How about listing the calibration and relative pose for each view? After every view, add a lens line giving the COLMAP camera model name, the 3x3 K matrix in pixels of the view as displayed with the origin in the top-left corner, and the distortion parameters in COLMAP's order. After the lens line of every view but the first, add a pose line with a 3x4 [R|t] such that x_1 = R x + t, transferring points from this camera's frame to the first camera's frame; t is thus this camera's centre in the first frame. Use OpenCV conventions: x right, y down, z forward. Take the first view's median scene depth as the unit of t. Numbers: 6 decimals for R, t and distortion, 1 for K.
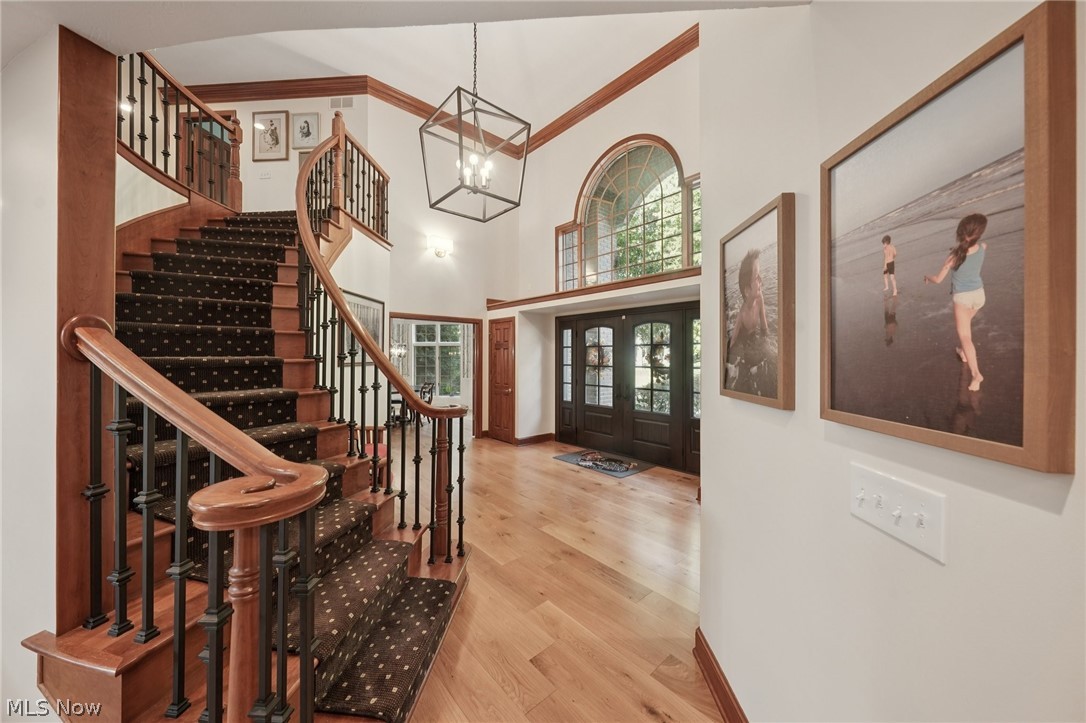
lens RADIAL K [[372.6, 0, 542.7], [0, 372.6, 356.4], [0, 0, 1]] dist [0.000652, 0.000170]
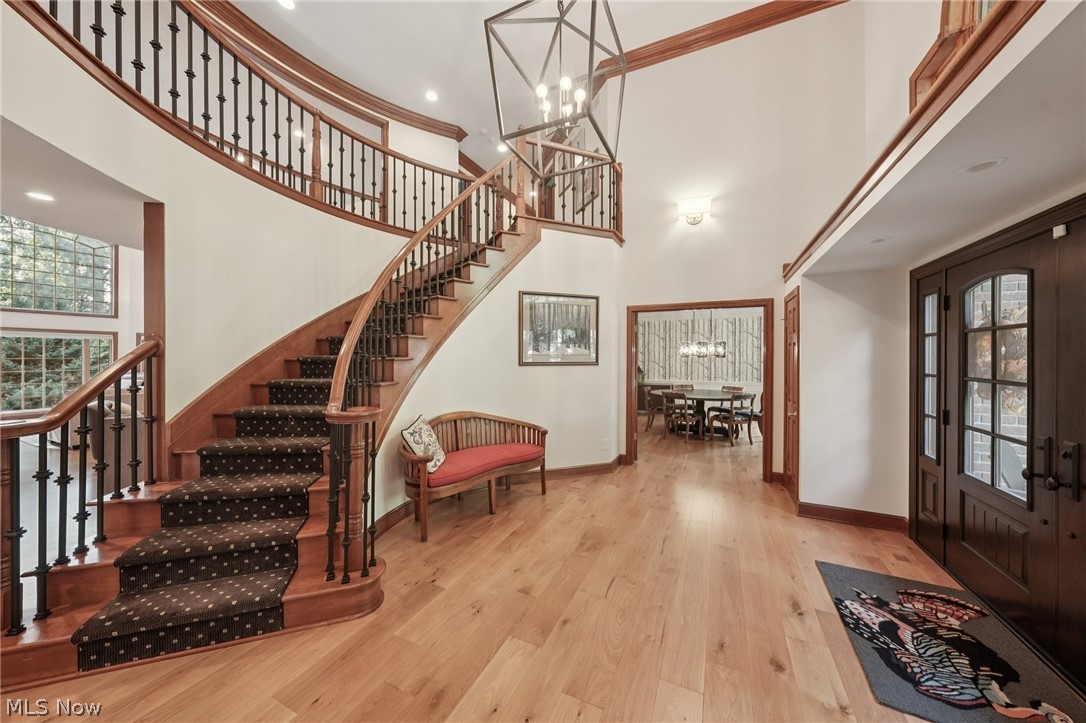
lens RADIAL K [[372.6, 0, 550.9], [0, 372.6, 357.9], [0, 0, 1]] dist [0.000652, 0.000170]
pose [[0.398889, 0.002693, -0.916995, 0.306778], [0.000460, 0.999995, 0.003137, 0.001407], [0.916999, -0.001674, 0.398886, 0.437999]]
